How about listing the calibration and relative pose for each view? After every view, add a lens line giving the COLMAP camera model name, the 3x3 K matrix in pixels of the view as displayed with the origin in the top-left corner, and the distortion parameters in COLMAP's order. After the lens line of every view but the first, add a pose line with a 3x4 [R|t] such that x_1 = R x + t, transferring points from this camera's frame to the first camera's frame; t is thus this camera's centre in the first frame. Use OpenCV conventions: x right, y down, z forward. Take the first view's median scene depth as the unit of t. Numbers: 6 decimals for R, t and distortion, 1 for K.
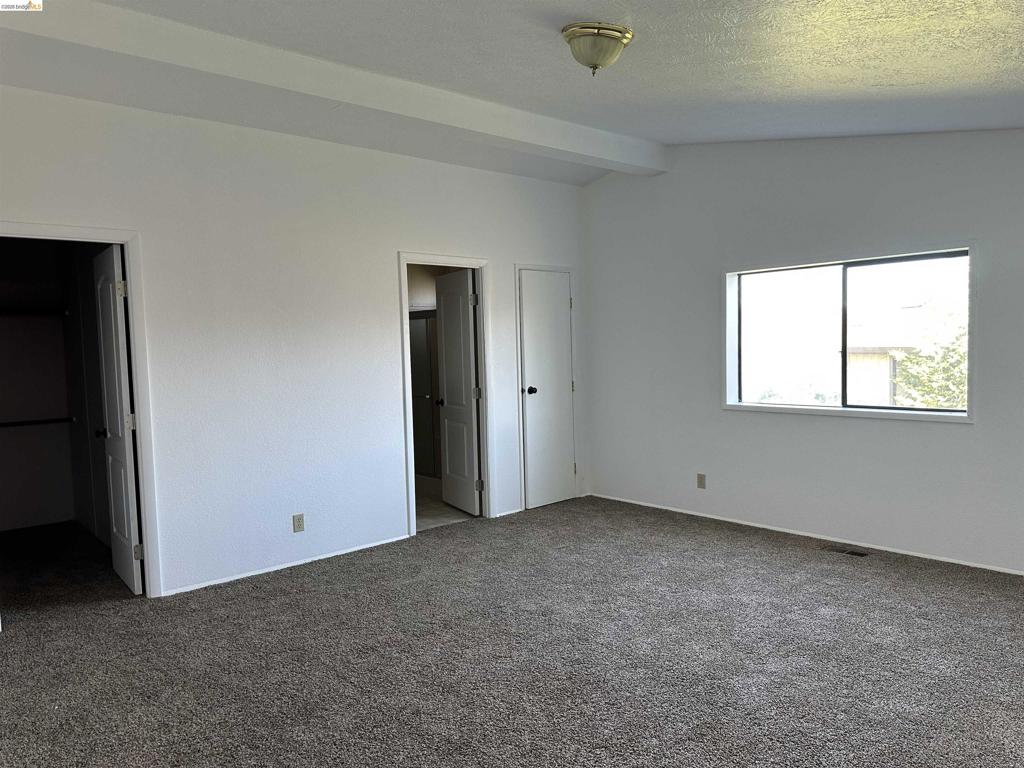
lens RADIAL K [[727.6, 0, 507.3], [0, 727.6, 380.7], [0, 0, 1]] dist [0.074794, -0.084223]
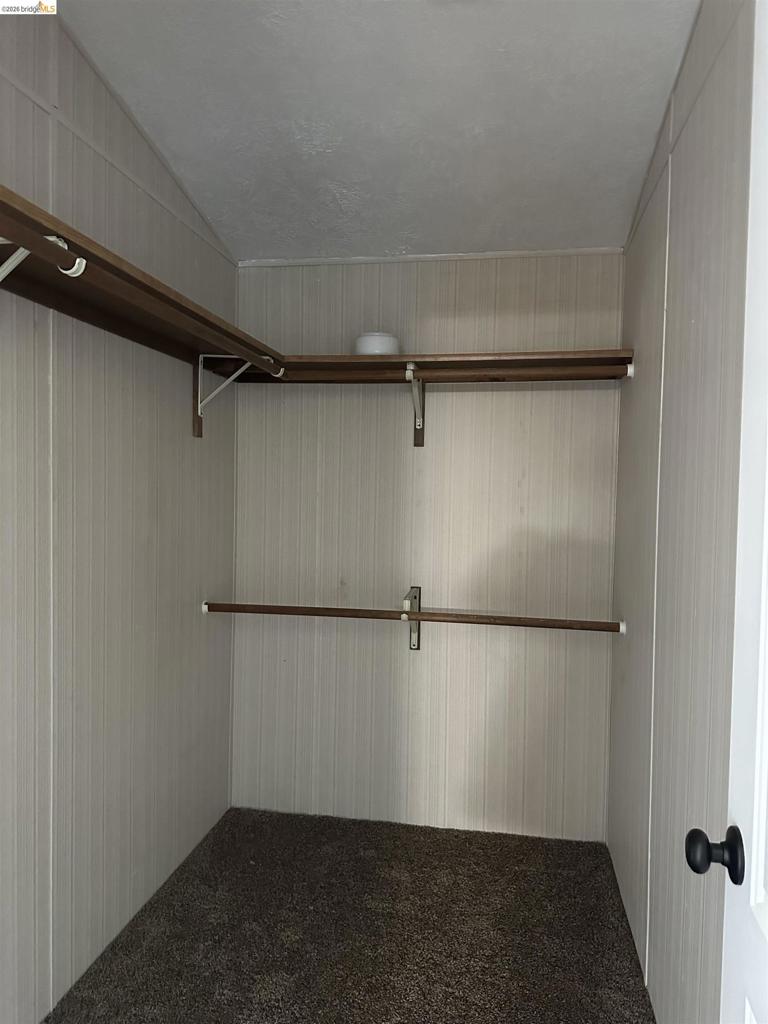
lens RADIAL K [[727.6, 0, 384.0], [0, 727.6, 512.0], [0, 0, 1]] dist [0.074794, -0.084223]
pose [[0.657157, 0.074620, -0.750051, -0.334793], [-0.082089, 0.996254, 0.027191, -0.026992], [0.749271, 0.043702, 0.660820, 0.563357]]
